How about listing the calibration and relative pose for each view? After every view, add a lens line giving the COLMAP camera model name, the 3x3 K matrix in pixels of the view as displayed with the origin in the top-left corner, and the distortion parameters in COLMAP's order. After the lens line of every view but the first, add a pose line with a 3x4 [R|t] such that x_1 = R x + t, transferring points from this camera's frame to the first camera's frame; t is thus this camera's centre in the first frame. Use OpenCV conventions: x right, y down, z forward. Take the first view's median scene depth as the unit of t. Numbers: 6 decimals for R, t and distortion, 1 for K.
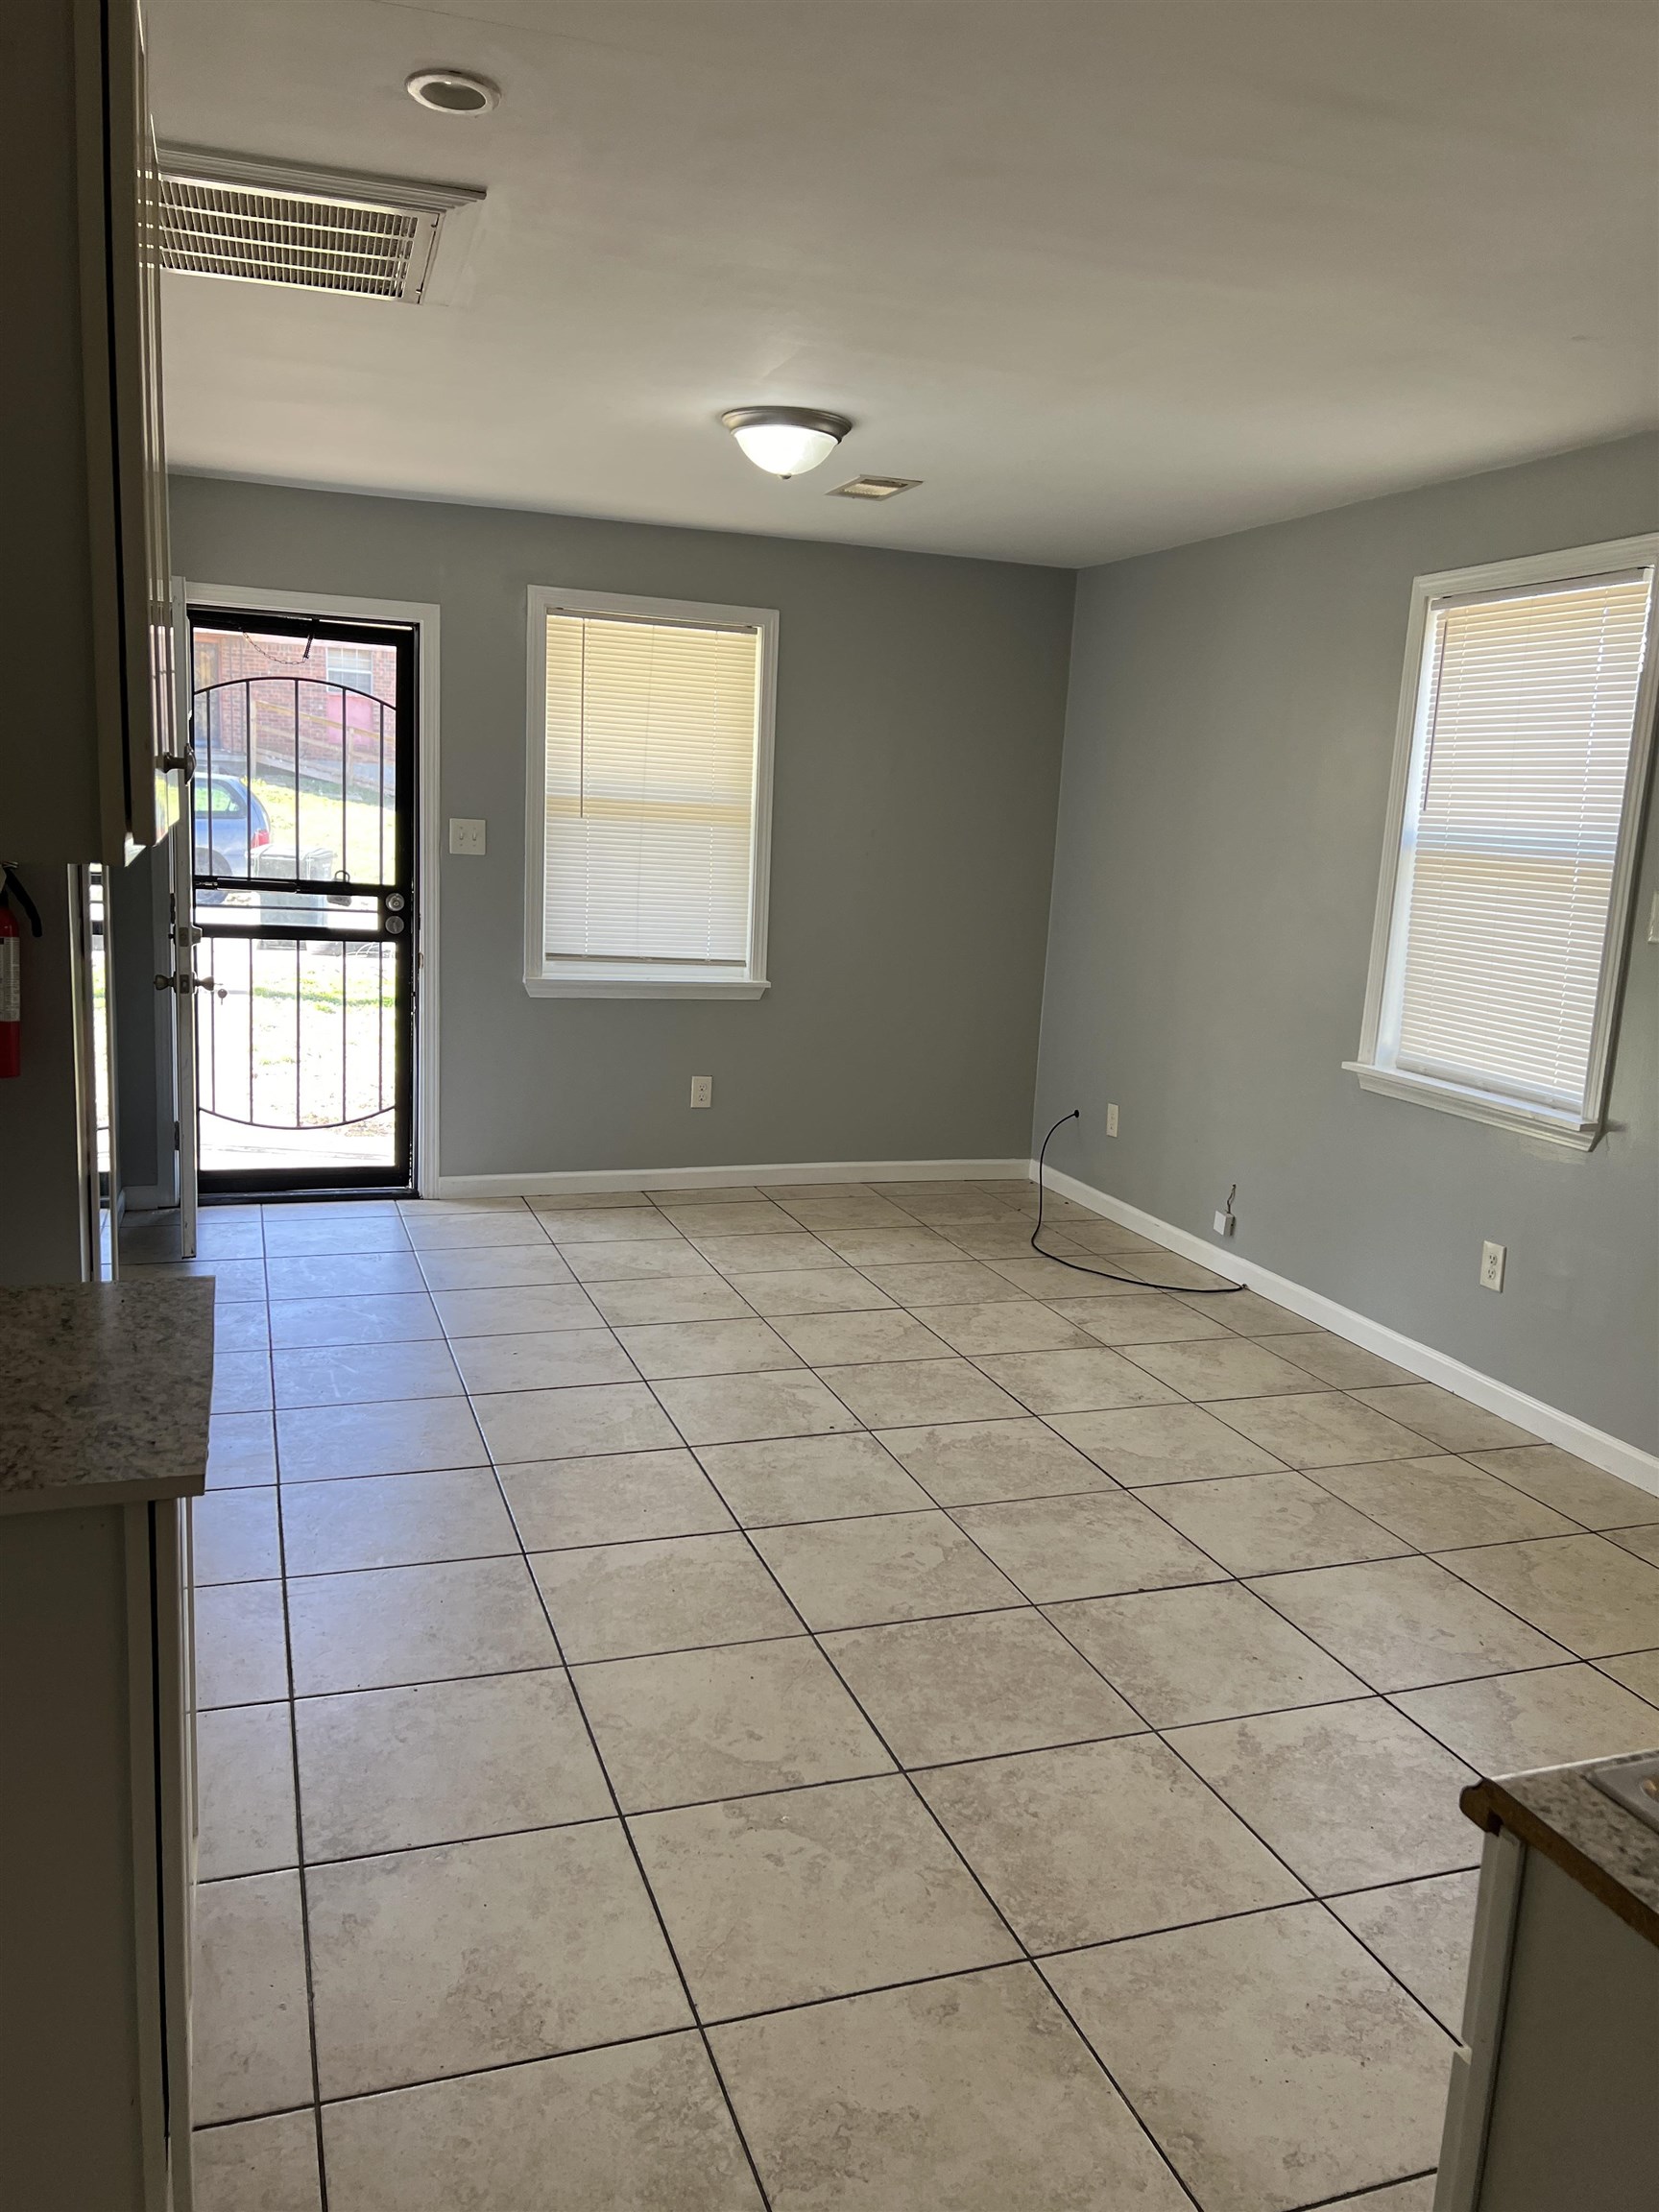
lens RADIAL K [[1668.6, 0, 828.7], [0, 1668.6, 1112.9], [0, 0, 1]] dist [-0.010344, -0.014180]
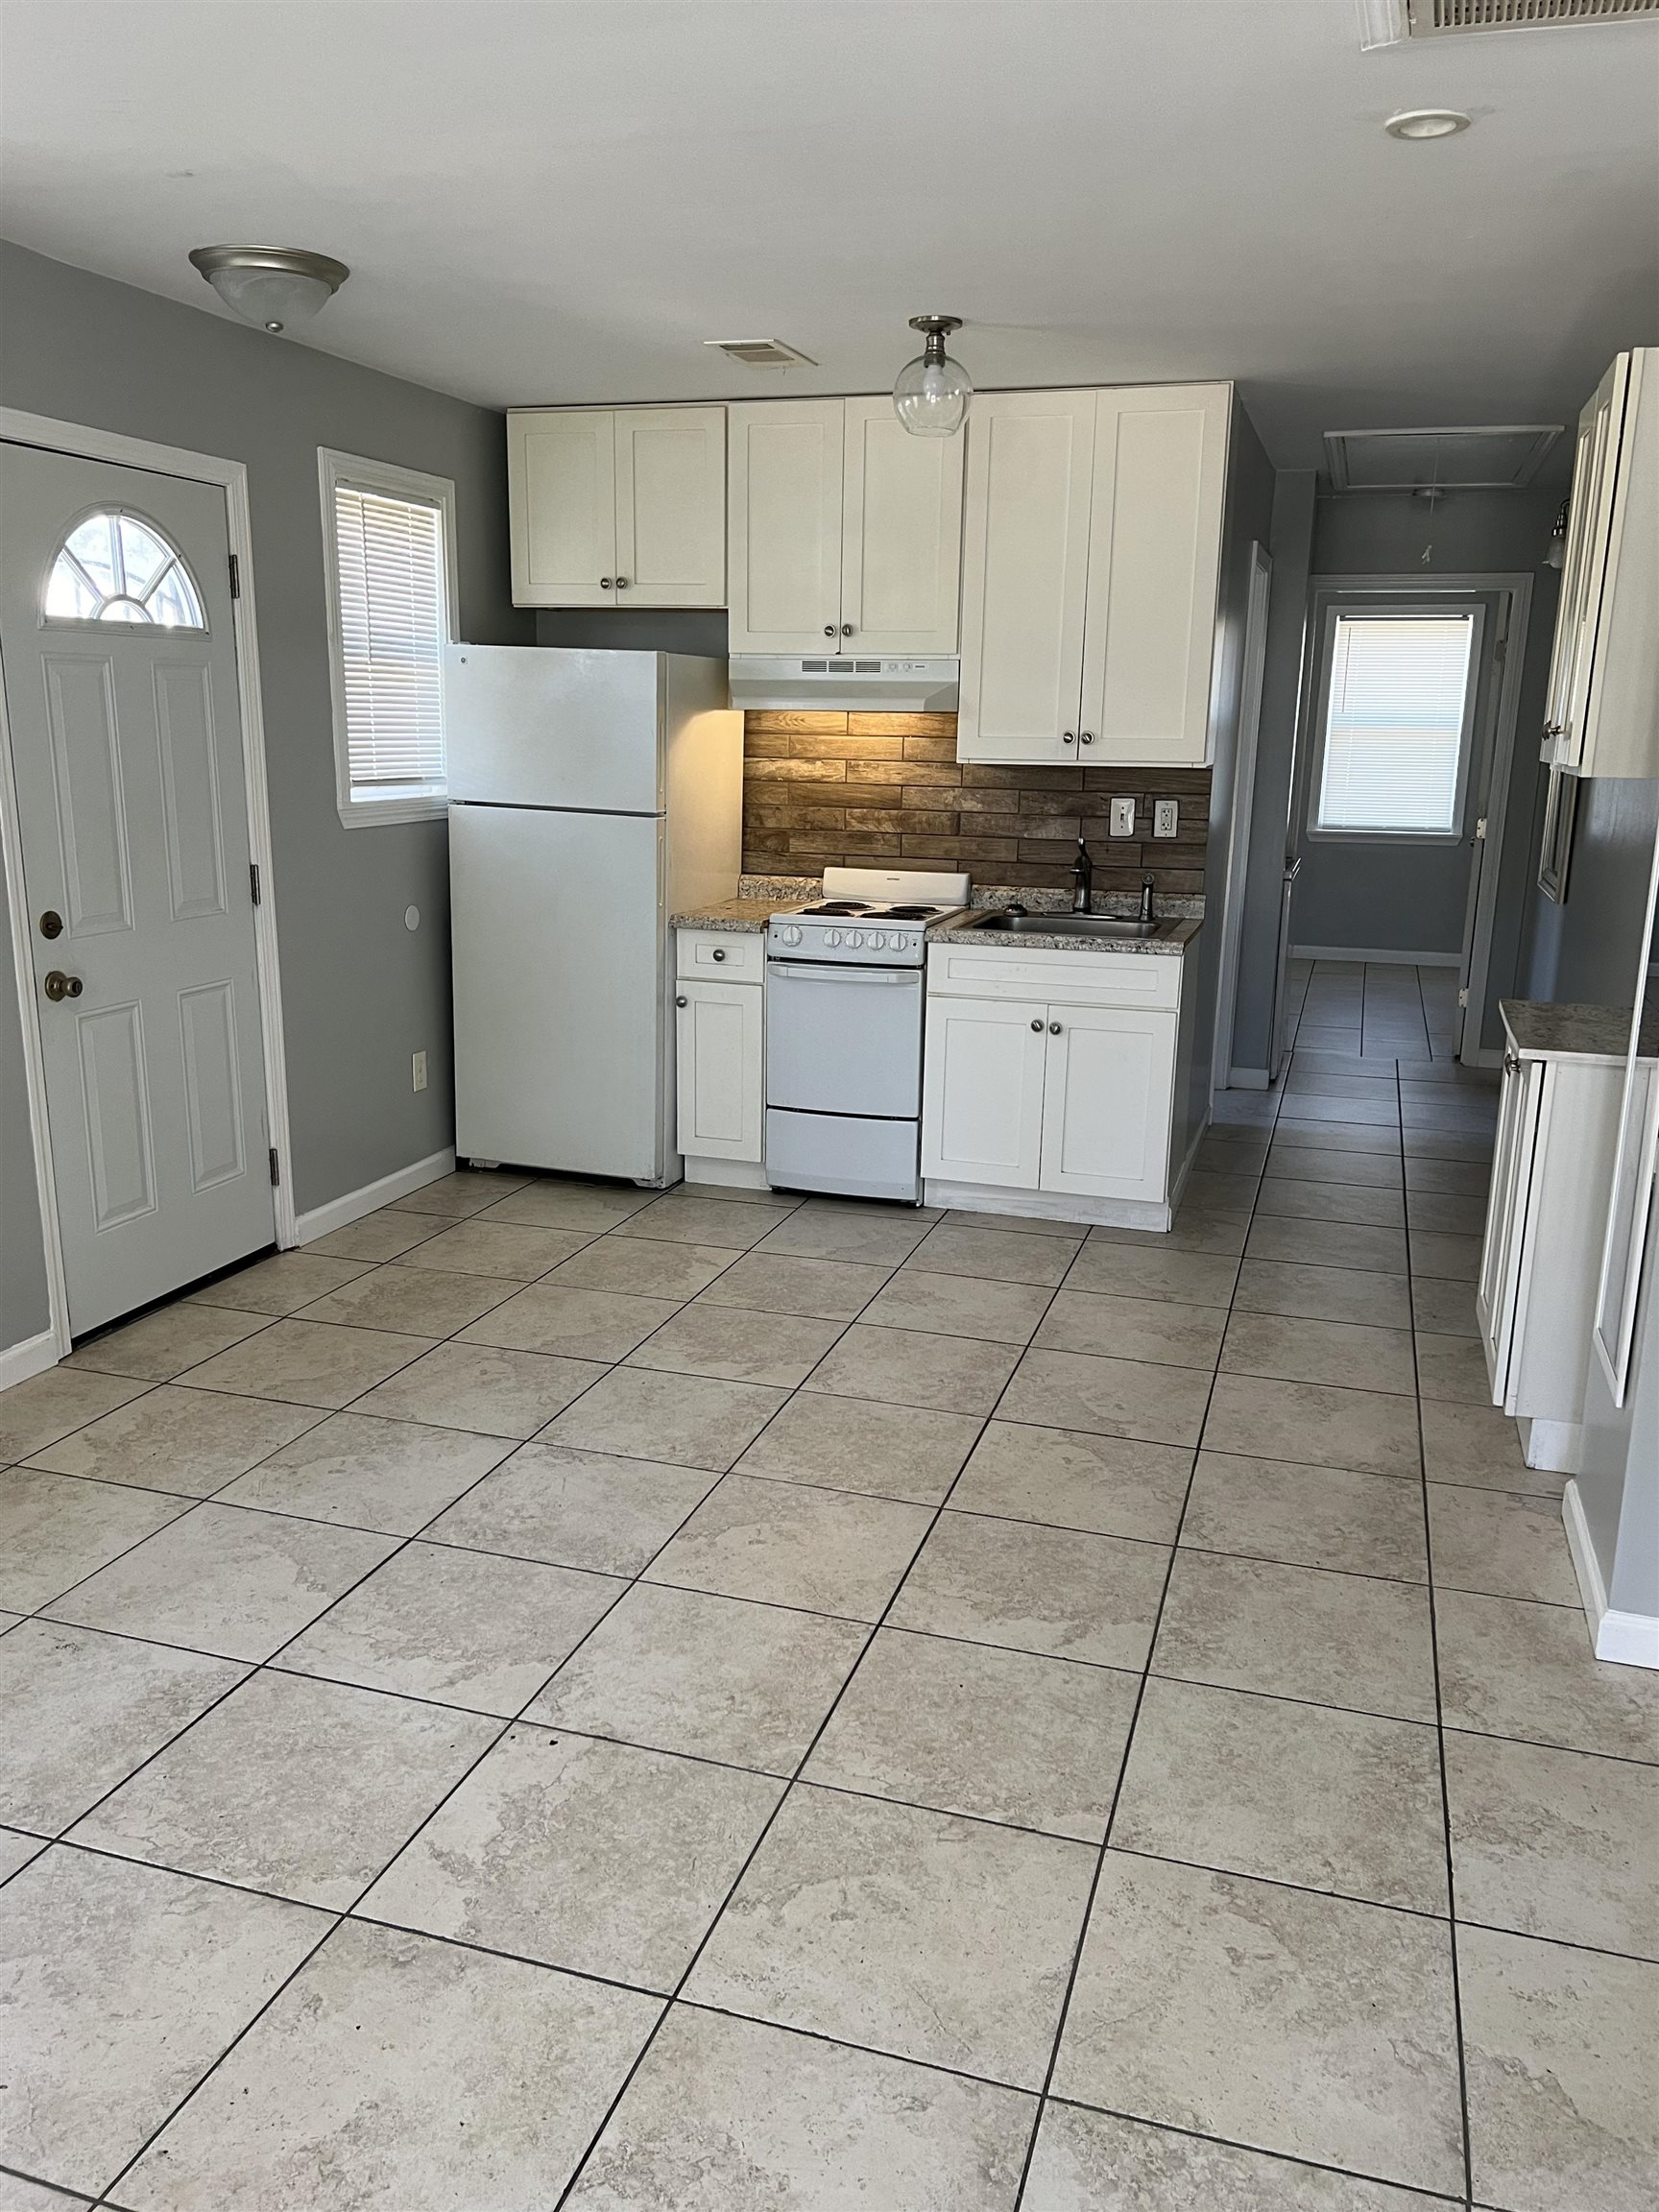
lens RADIAL K [[1668.6, 0, 826.3], [0, 1668.6, 1107.8], [0, 0, 1]] dist [-0.010344, -0.014180]
pose [[-0.800255, -0.198132, 0.565983, -0.429098], [0.055467, 0.915335, 0.398855, -0.299925], [-0.597090, 0.350579, -0.721511, 1.464109]]
